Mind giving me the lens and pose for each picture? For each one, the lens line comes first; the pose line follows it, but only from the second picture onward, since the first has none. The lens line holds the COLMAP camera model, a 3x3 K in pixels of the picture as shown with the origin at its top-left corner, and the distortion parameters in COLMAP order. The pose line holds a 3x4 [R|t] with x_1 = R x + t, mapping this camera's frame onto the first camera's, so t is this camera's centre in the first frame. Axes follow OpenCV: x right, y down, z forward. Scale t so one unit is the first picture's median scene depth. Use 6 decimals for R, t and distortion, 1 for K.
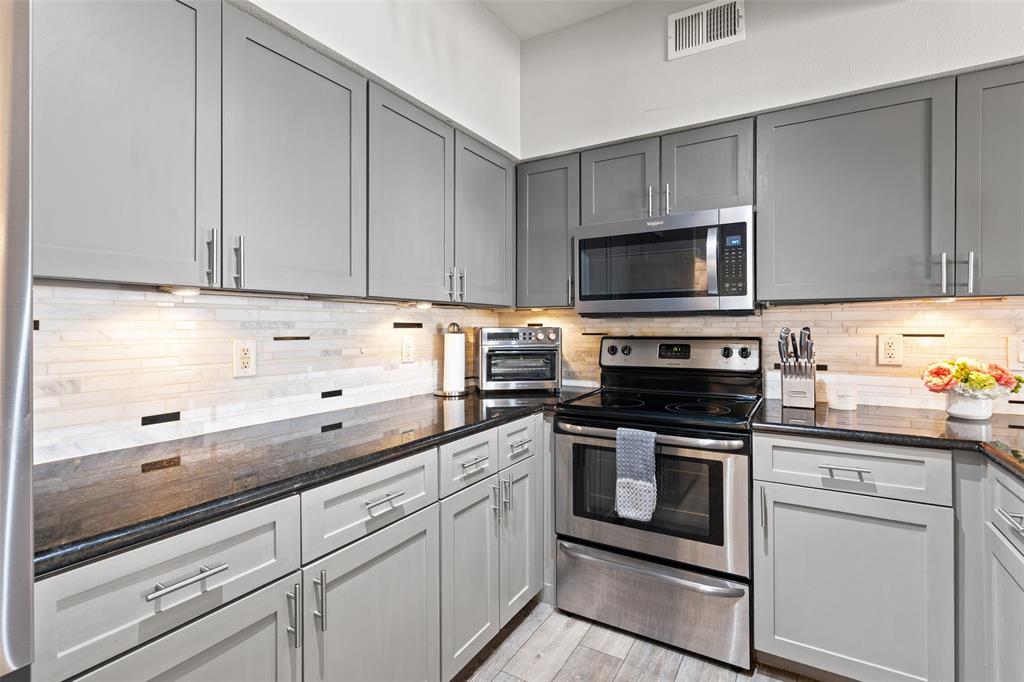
lens RADIAL K [[503.0, 0, 491.1], [0, 503.0, 327.9], [0, 0, 1]] dist [0.002411, 0.000771]
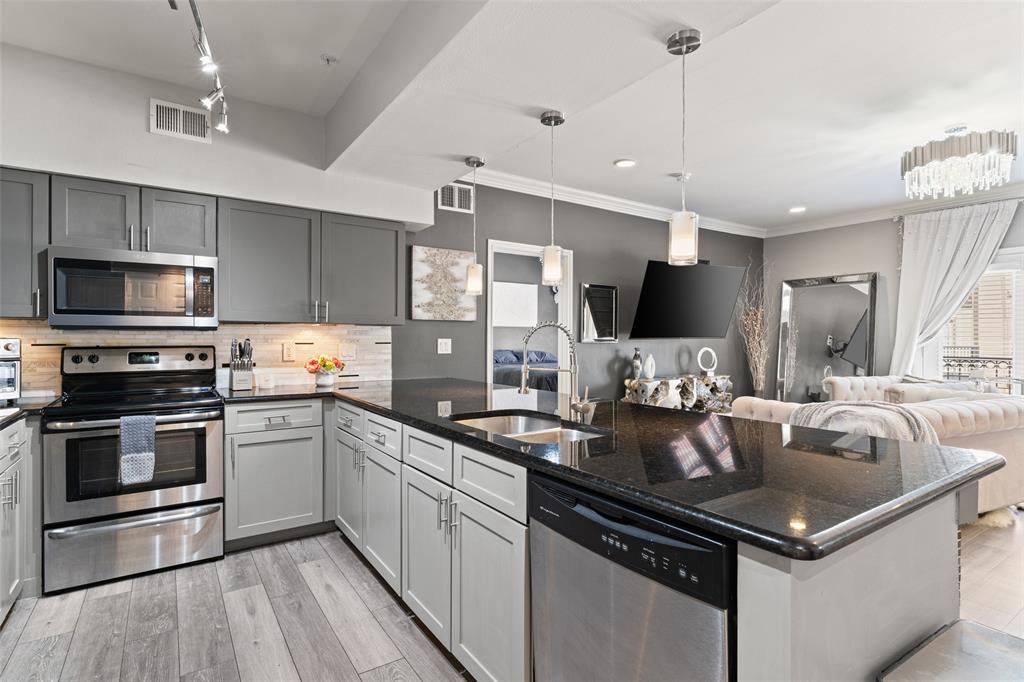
lens RADIAL K [[511.5, 0, 504.3], [0, 511.5, 340.4], [0, 0, 1]] dist [-0.001669, -0.000693]
pose [[0.418588, 0.001799, 0.908174, -0.482889], [0.000021, 0.999998, -0.001991, 0.006849], [-0.908176, 0.000852, 0.418588, -0.396696]]
